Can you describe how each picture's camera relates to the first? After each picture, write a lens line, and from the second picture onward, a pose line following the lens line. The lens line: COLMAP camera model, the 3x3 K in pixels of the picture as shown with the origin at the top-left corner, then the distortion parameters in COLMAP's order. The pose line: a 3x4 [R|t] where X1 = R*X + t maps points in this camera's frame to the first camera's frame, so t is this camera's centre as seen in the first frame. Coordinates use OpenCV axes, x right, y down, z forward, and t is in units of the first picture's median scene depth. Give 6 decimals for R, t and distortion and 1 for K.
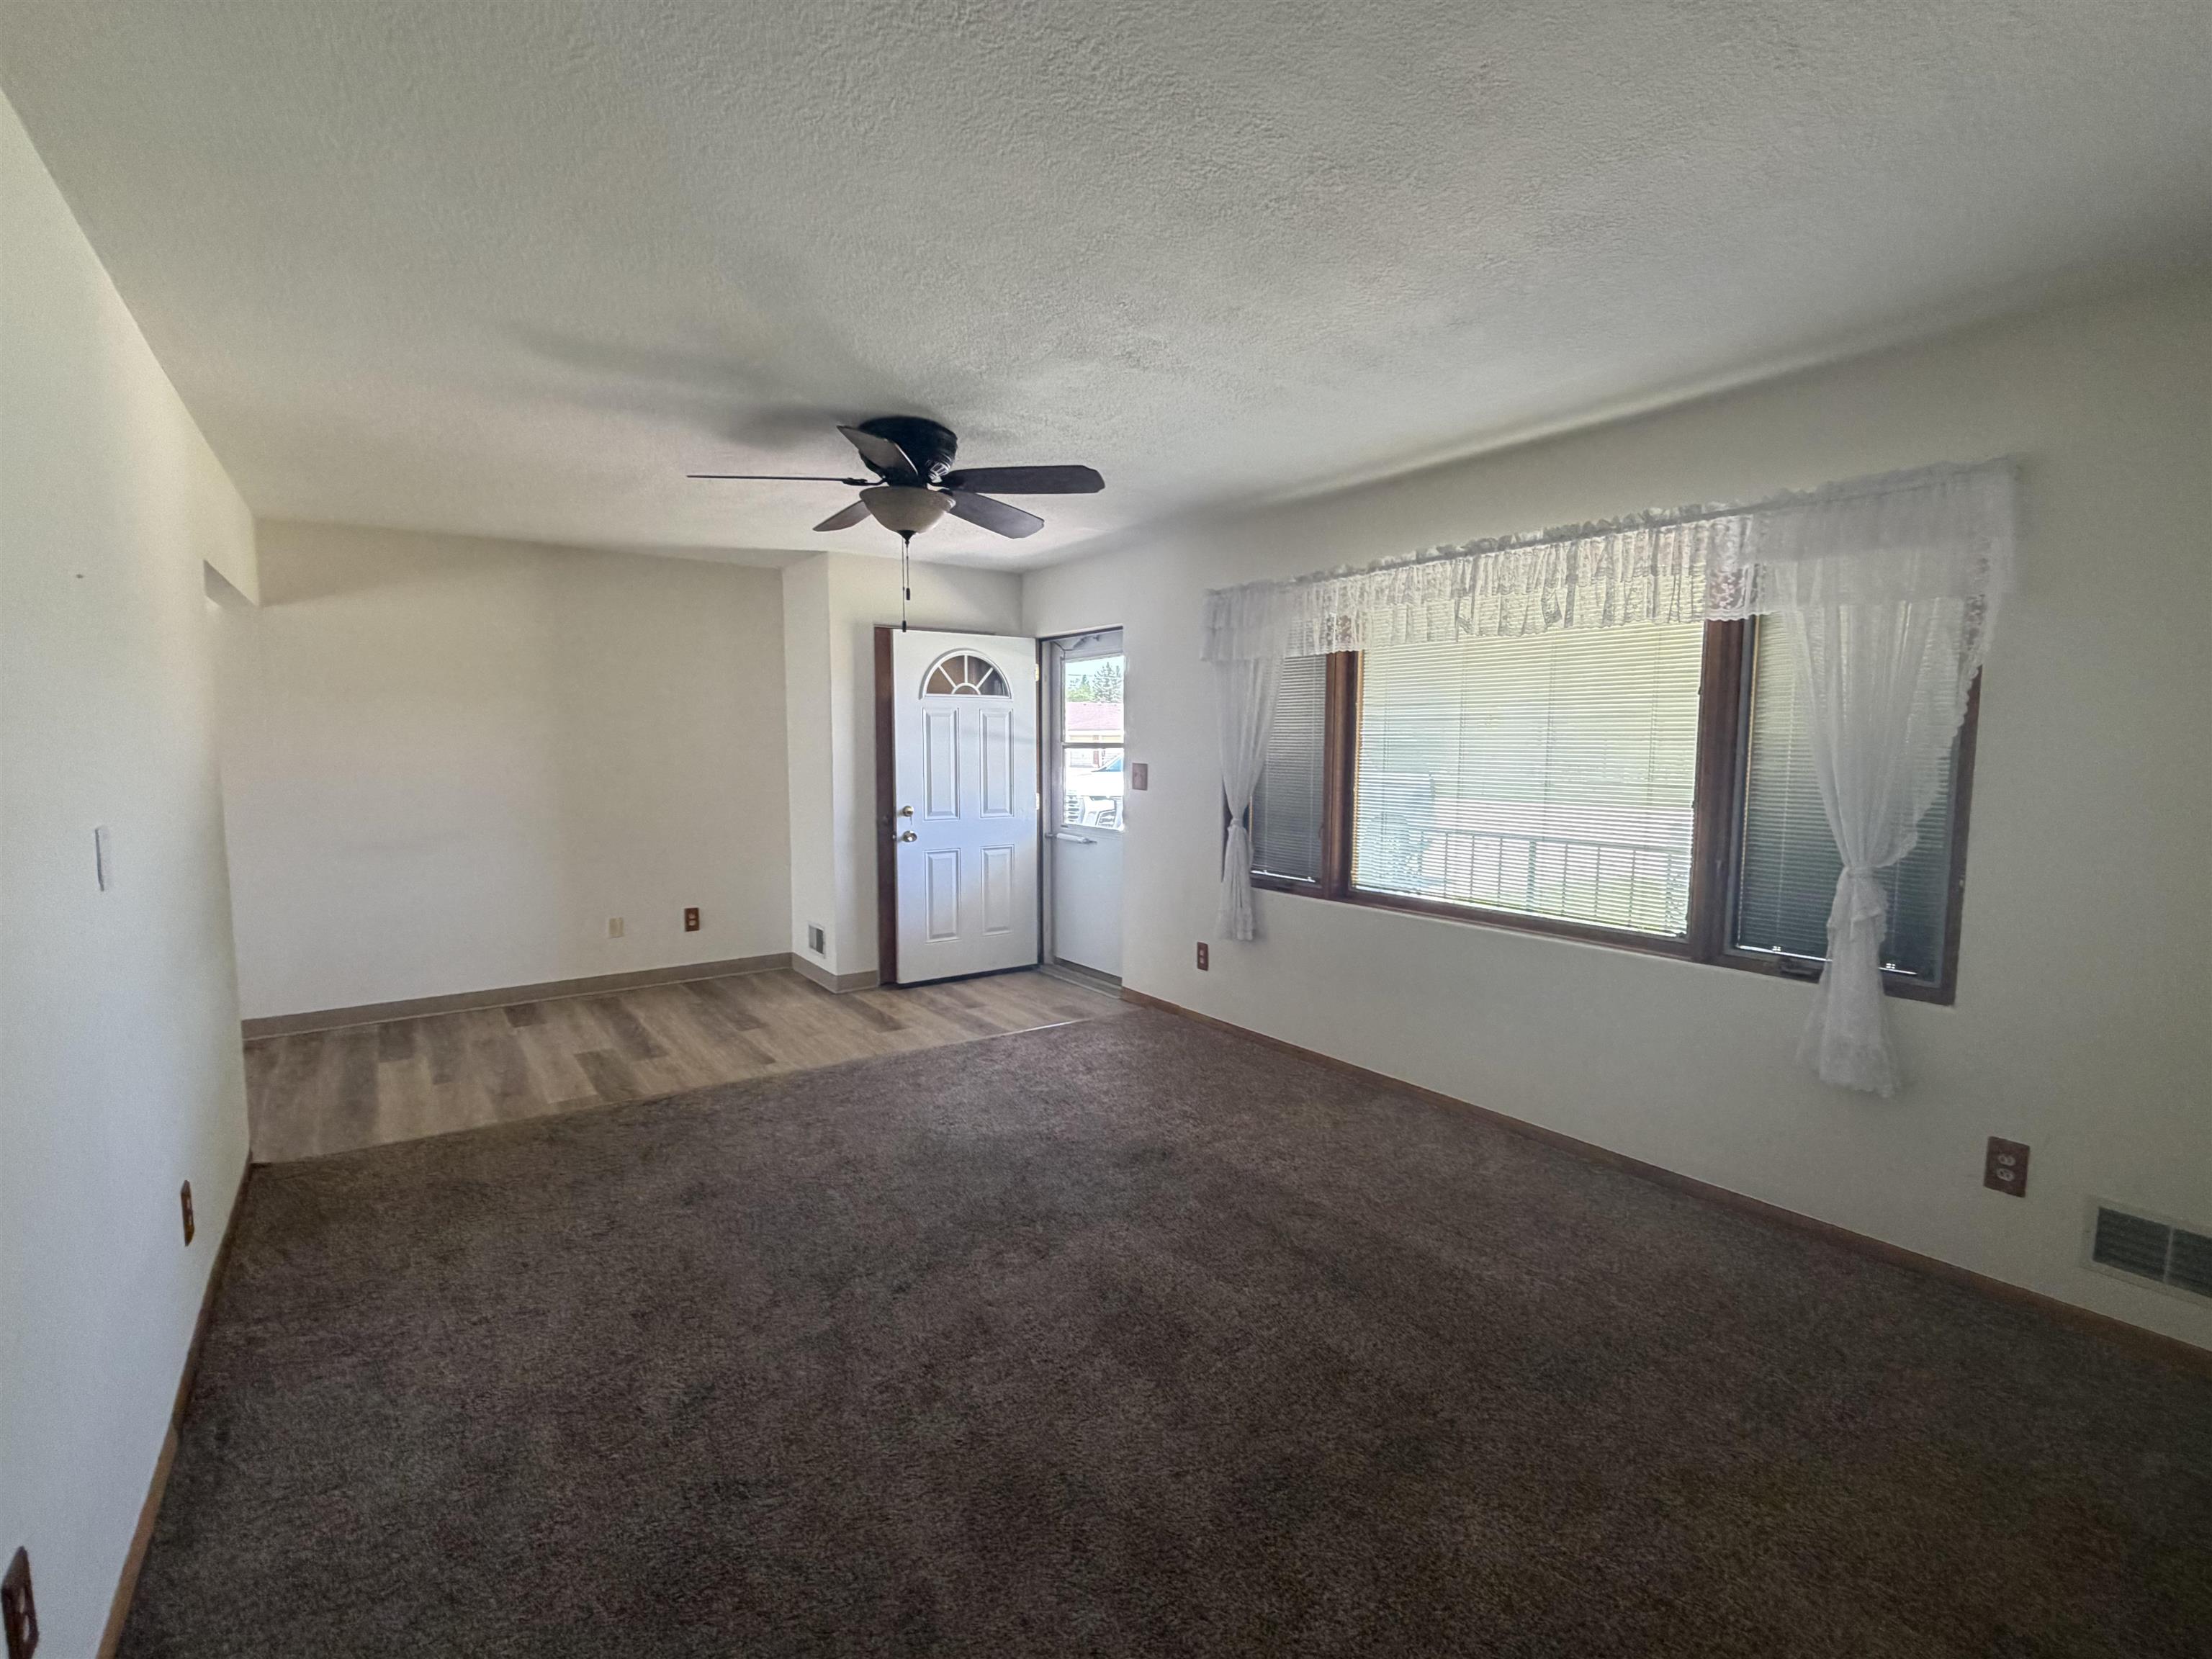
lens RADIAL K [[986.0, 0, 1100.3], [0, 986.0, 822.5], [0, 0, 1]] dist [-0.003367, -0.000718]
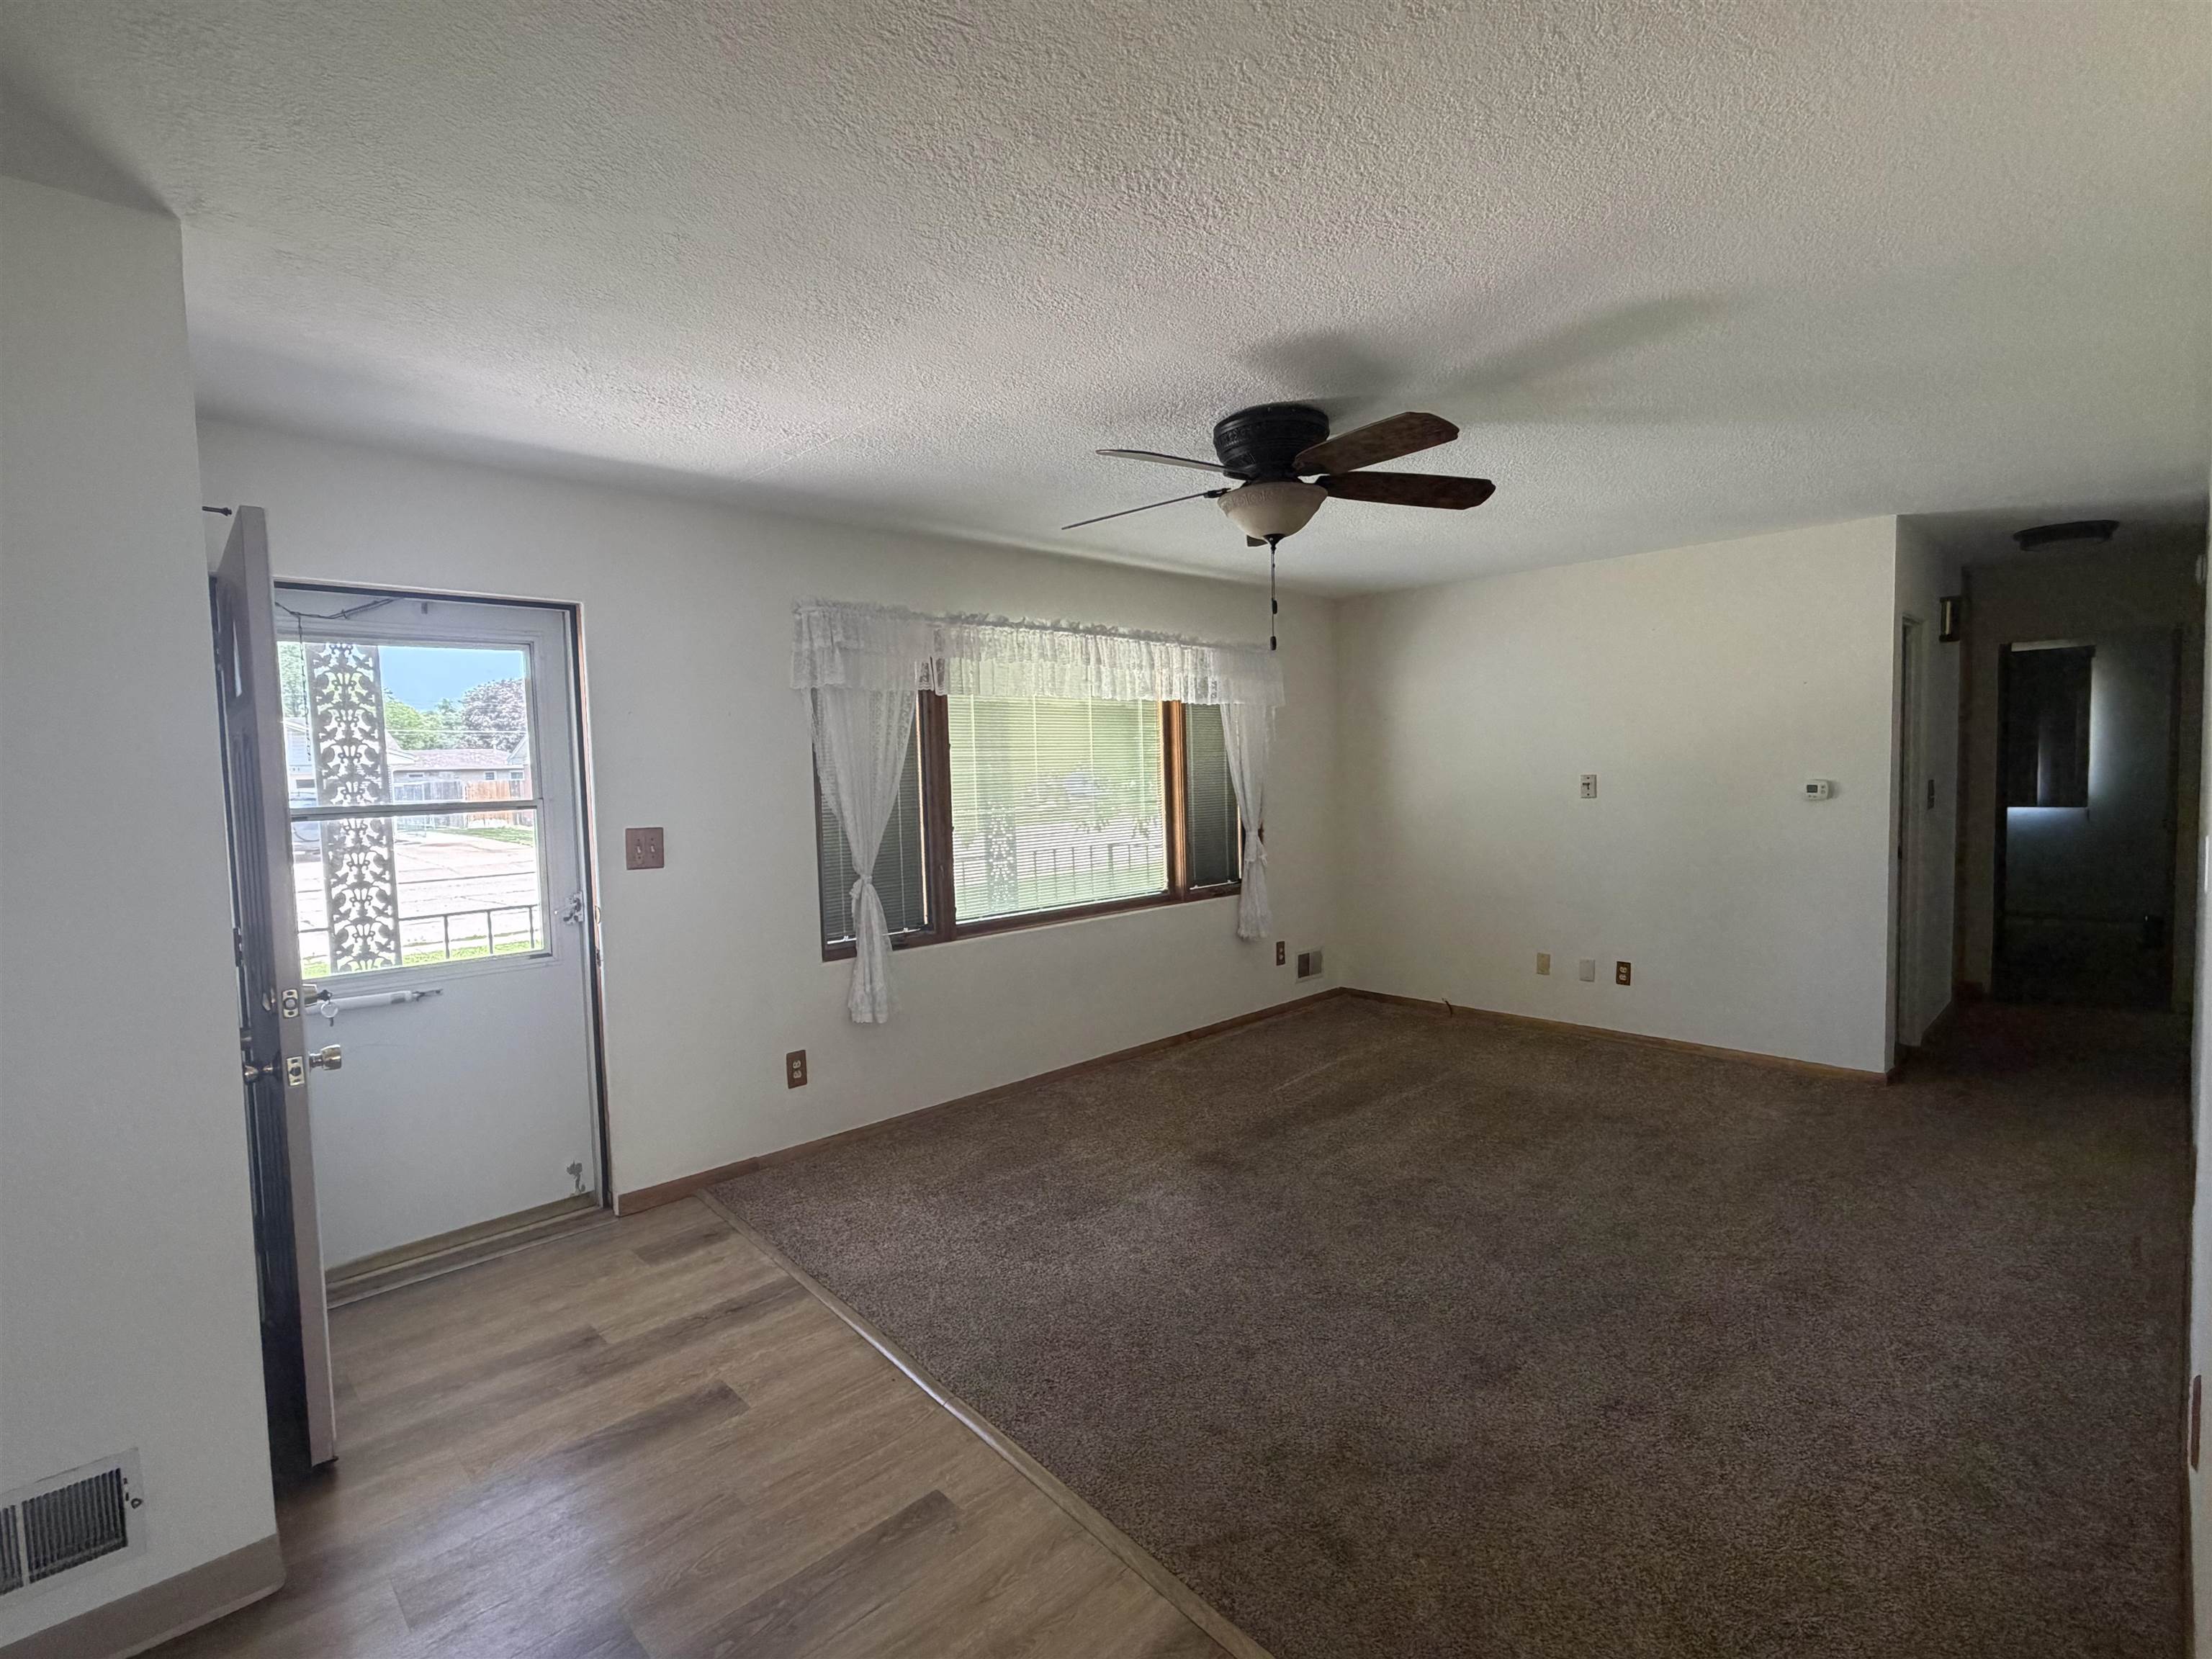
lens RADIAL K [[1041.8, 0, 1108.3], [0, 1041.8, 821.8], [0, 0, 1]] dist [-0.003219, -0.000724]
pose [[-0.134242, -0.048662, 0.989753, -0.877071], [0.111458, 0.991714, 0.063875, -0.096299], [-0.984660, 0.118890, -0.127706, 1.033083]]
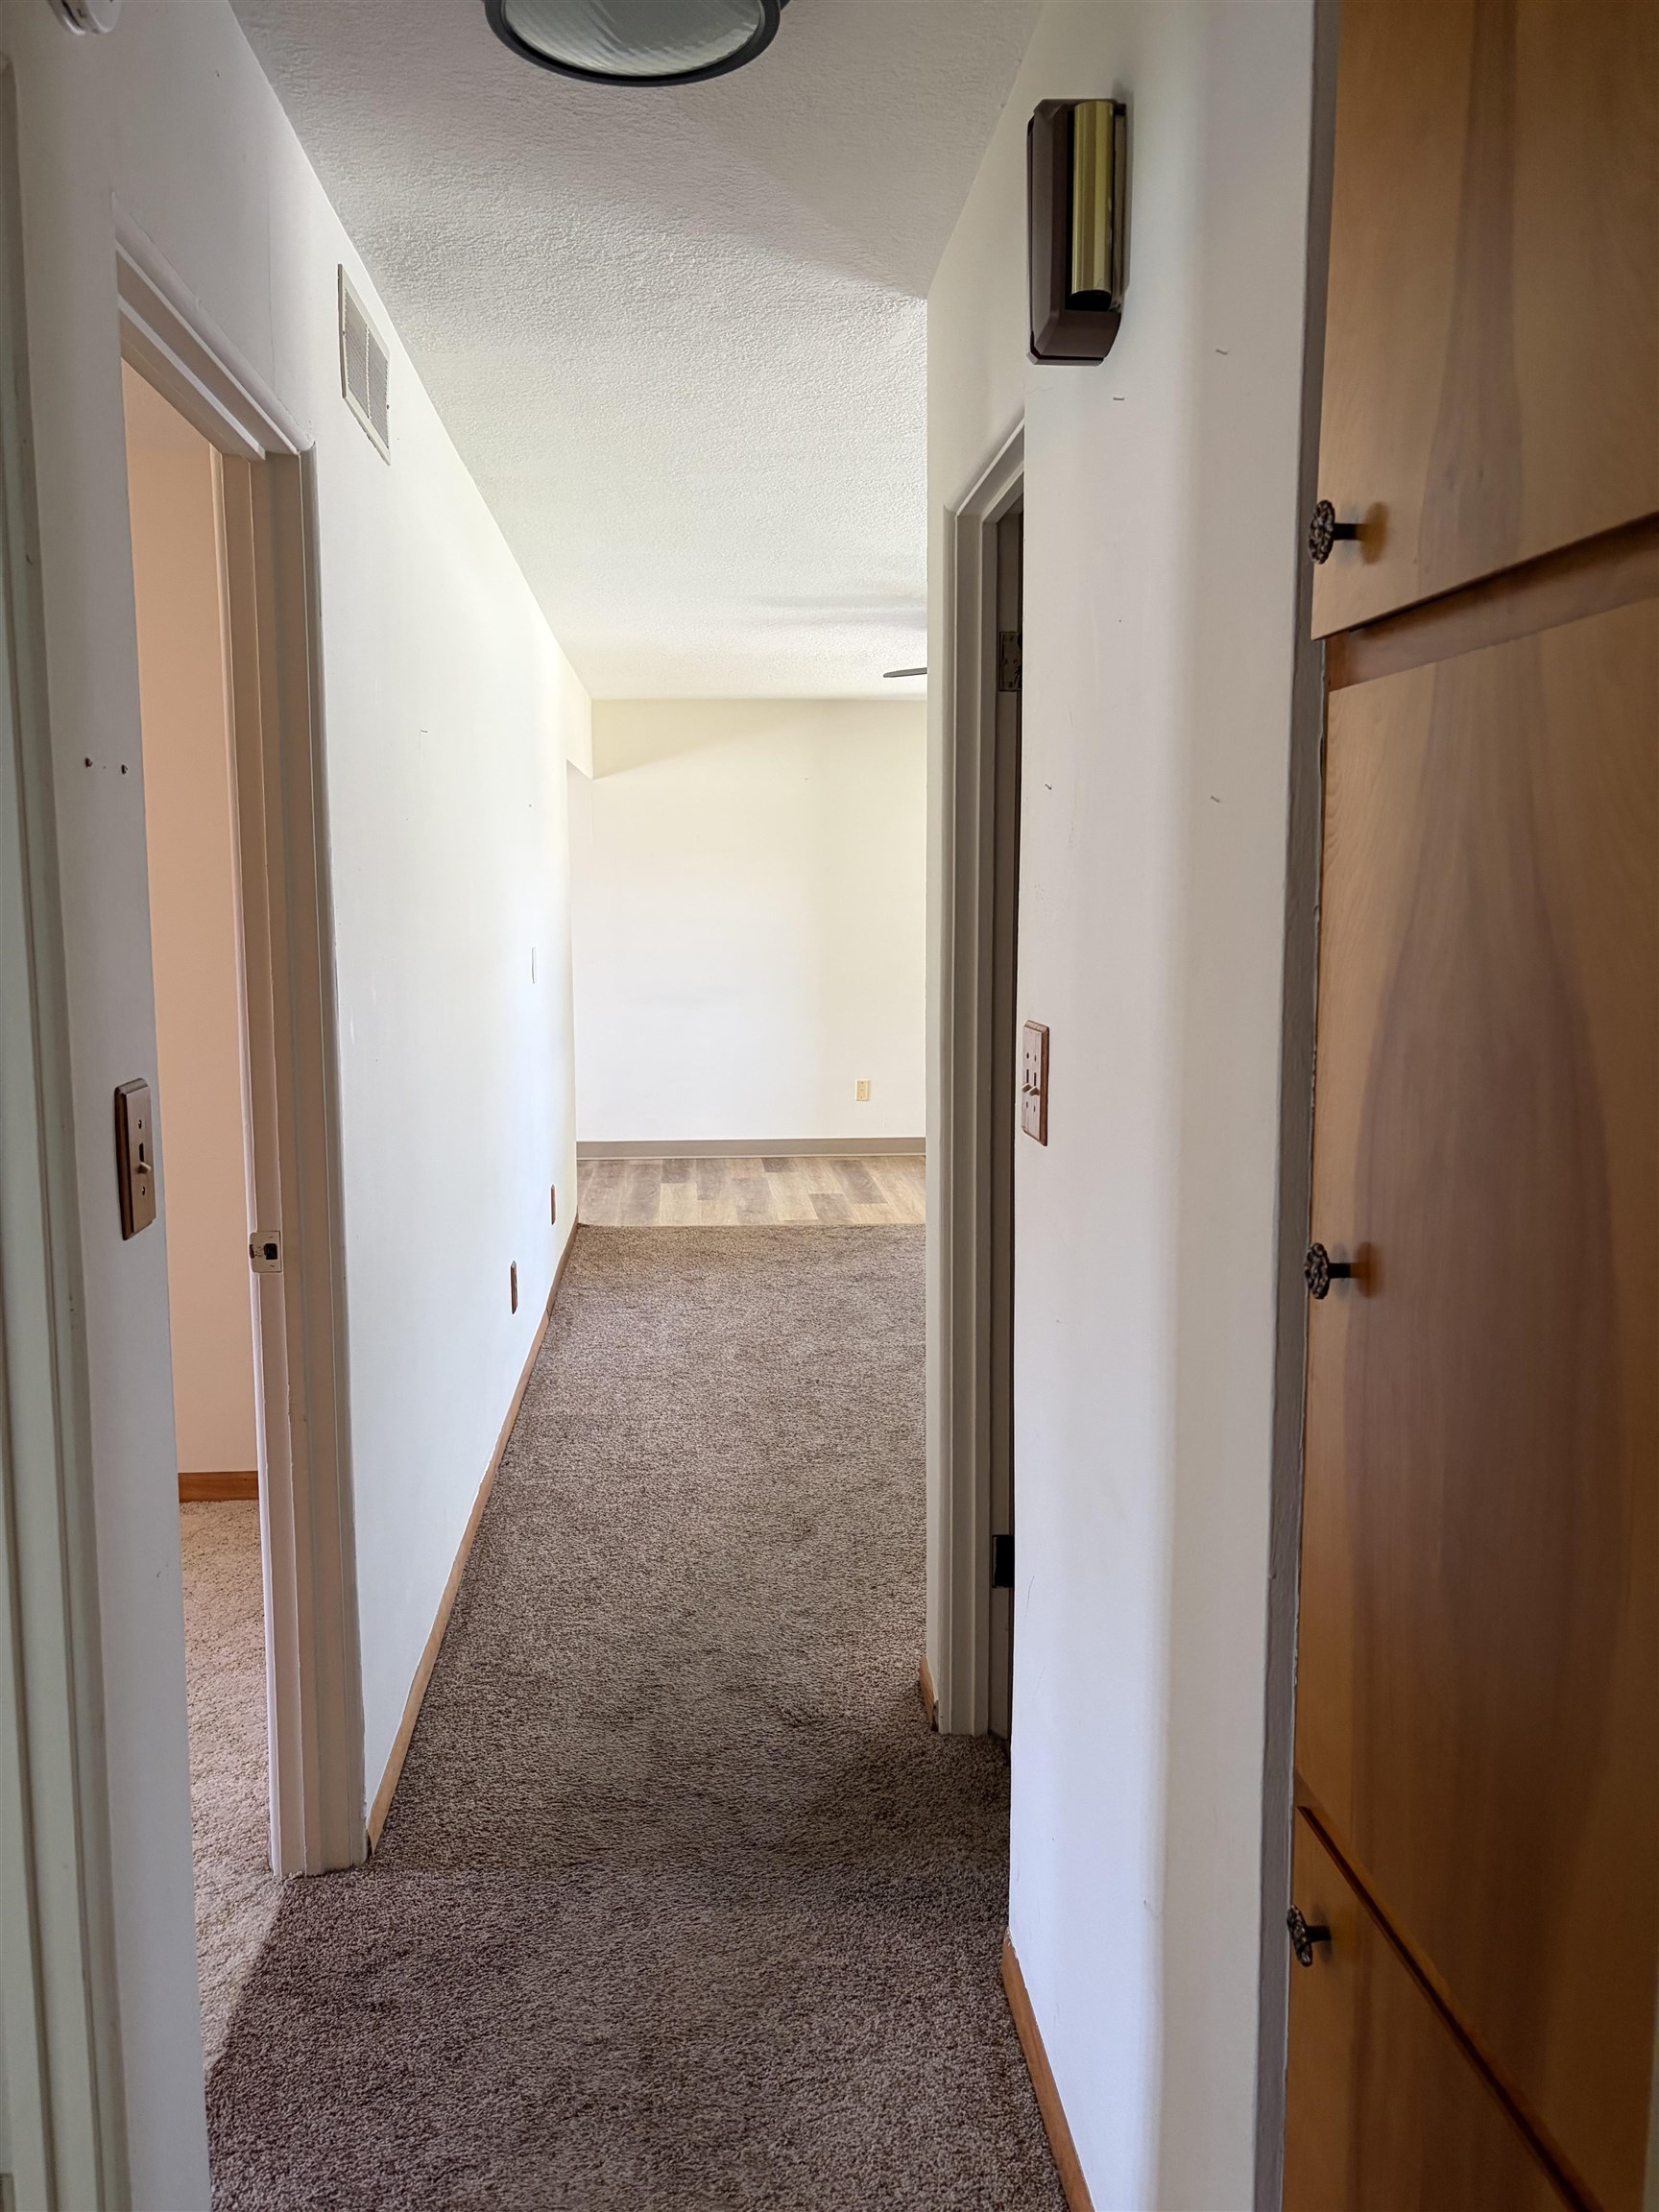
lens RADIAL K [[1677.1, 0, 833.1], [0, 1677.1, 1105.7], [0, 0, 1]] dist [0.013231, 0.001020]
pose [[0.853969, 0.061785, -0.516642, 0.460667], [-0.040972, 0.997827, 0.051606, 0.048927], [0.518708, -0.022902, 0.854645, -0.587711]]
